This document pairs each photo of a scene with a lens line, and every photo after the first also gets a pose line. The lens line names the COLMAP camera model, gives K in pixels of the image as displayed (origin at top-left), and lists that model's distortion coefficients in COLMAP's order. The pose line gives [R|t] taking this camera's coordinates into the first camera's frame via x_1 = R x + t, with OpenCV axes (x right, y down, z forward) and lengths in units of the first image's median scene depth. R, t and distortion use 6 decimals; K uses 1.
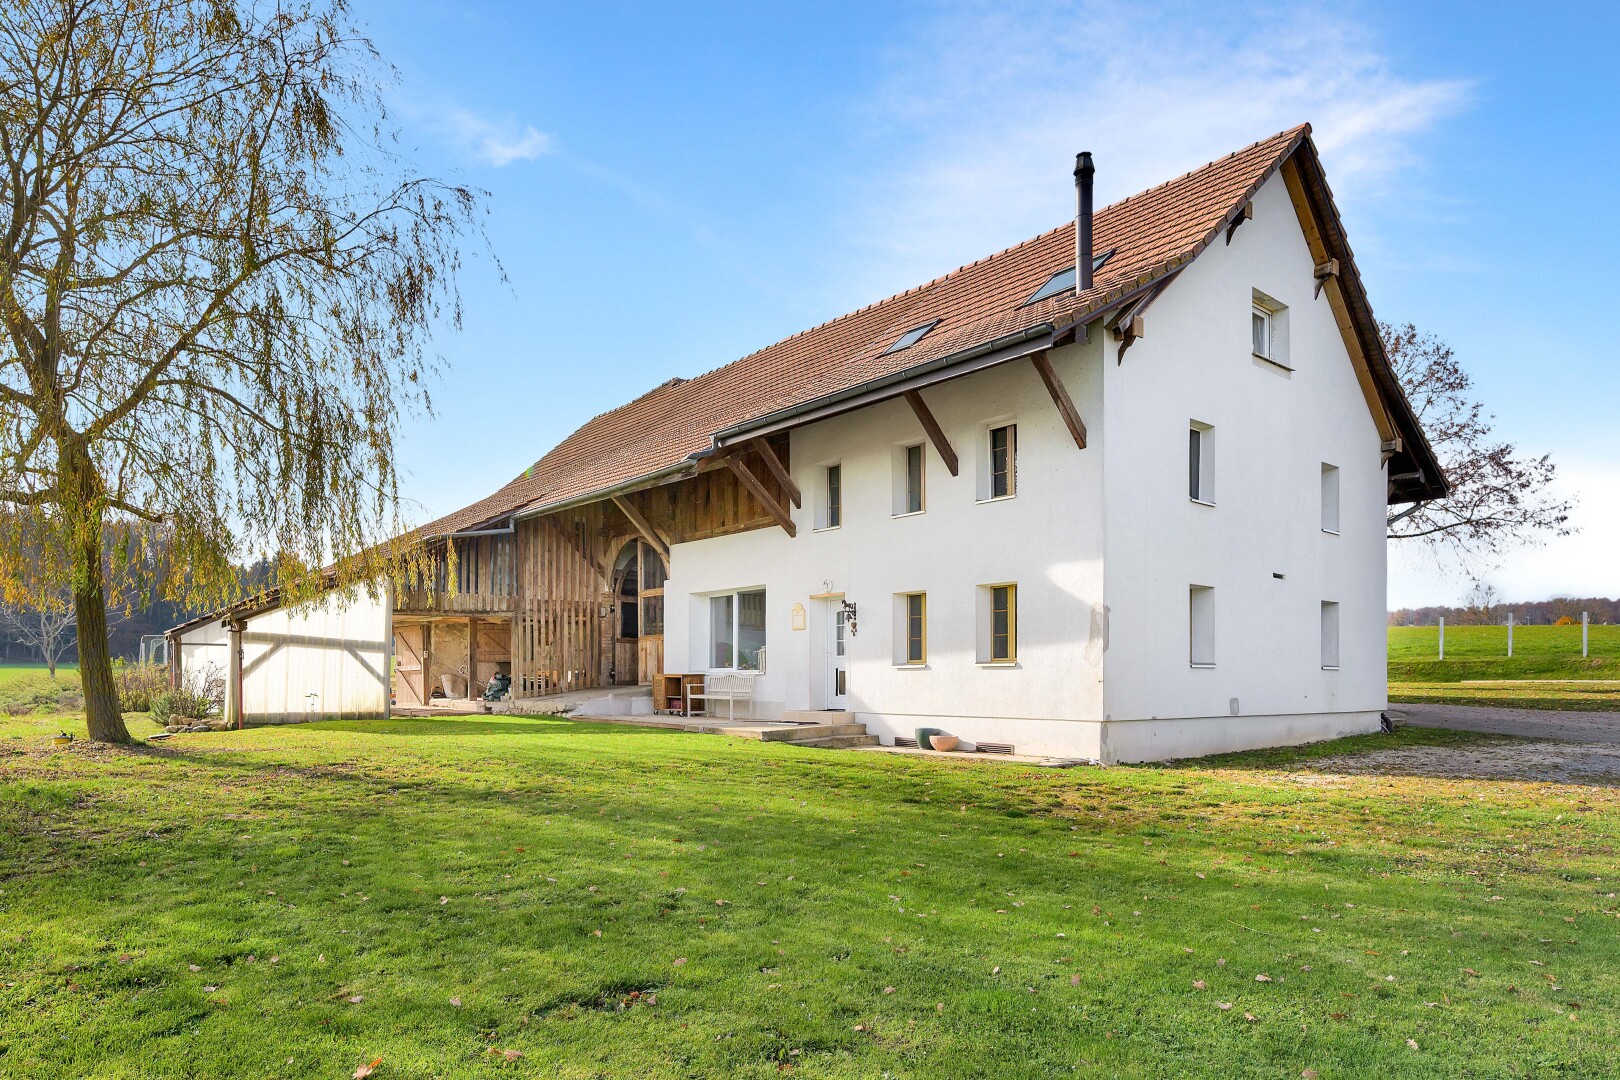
lens RADIAL K [[2264.6, 0, 811.7], [0, 2264.6, 545.0], [0, 0, 1]] dist [0.009494, 0.000000]
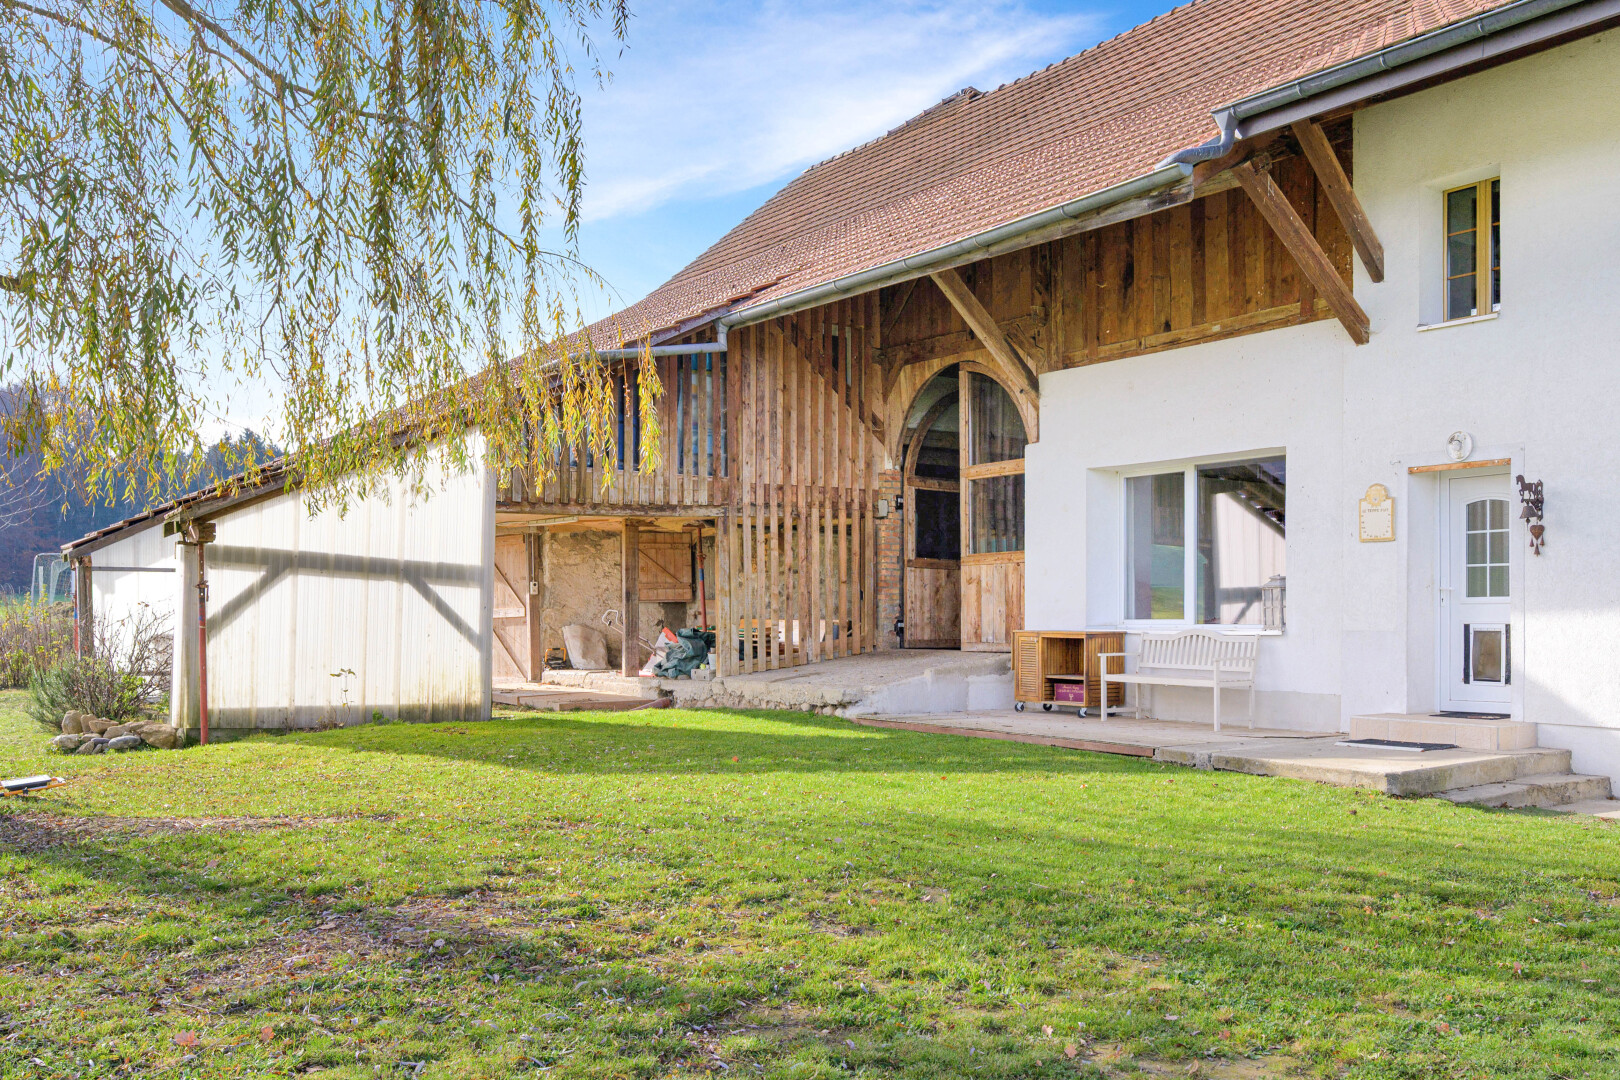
lens RADIAL K [[3572.9, 0, 809.2], [0, 3572.9, 539.1], [0, 0, 1]] dist [-0.086386, 0.000000]
pose [[0.997143, 0.000969, -0.075528, -0.054971], [0.001718, 0.999368, 0.035511, 0.008710], [0.075514, -0.035540, 0.996511, 0.211412]]
